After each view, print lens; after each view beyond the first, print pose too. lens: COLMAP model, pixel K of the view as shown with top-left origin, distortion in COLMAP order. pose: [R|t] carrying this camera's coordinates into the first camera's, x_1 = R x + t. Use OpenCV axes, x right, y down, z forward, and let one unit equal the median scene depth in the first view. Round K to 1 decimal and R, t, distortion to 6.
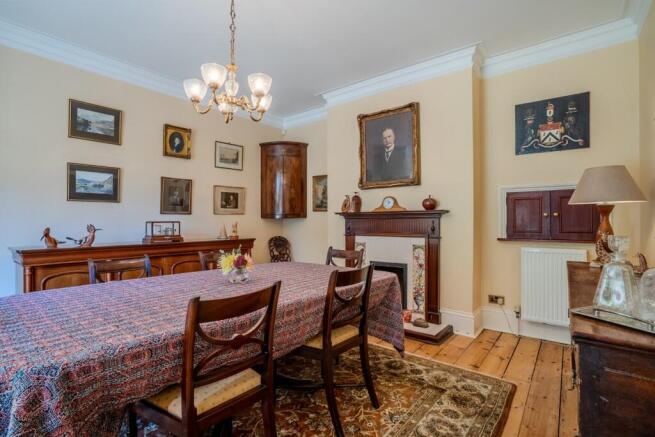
lens RADIAL K [[312.0, 0, 327.7], [0, 312.0, 216.3], [0, 0, 1]] dist [-0.001785, -0.000280]
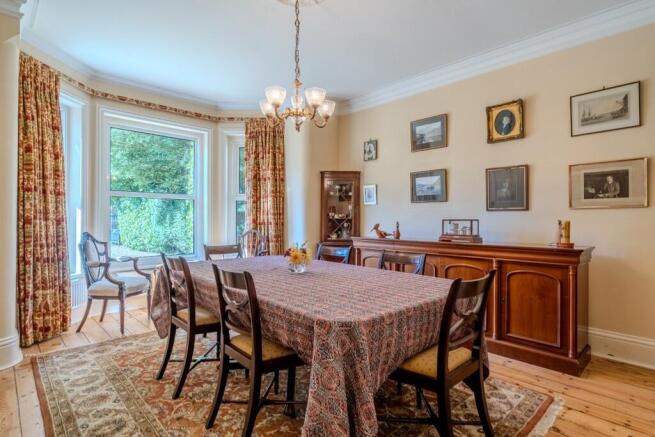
lens RADIAL K [[342.6, 0, 327.6], [0, 342.6, 219.9], [0, 0, 1]] dist [0.001046, -0.000088]
pose [[-0.125435, -0.001198, -0.992101, 0.472517], [0.006078, 0.999980, -0.001976, 0.016075], [0.992083, -0.006278, -0.125426, 0.669023]]
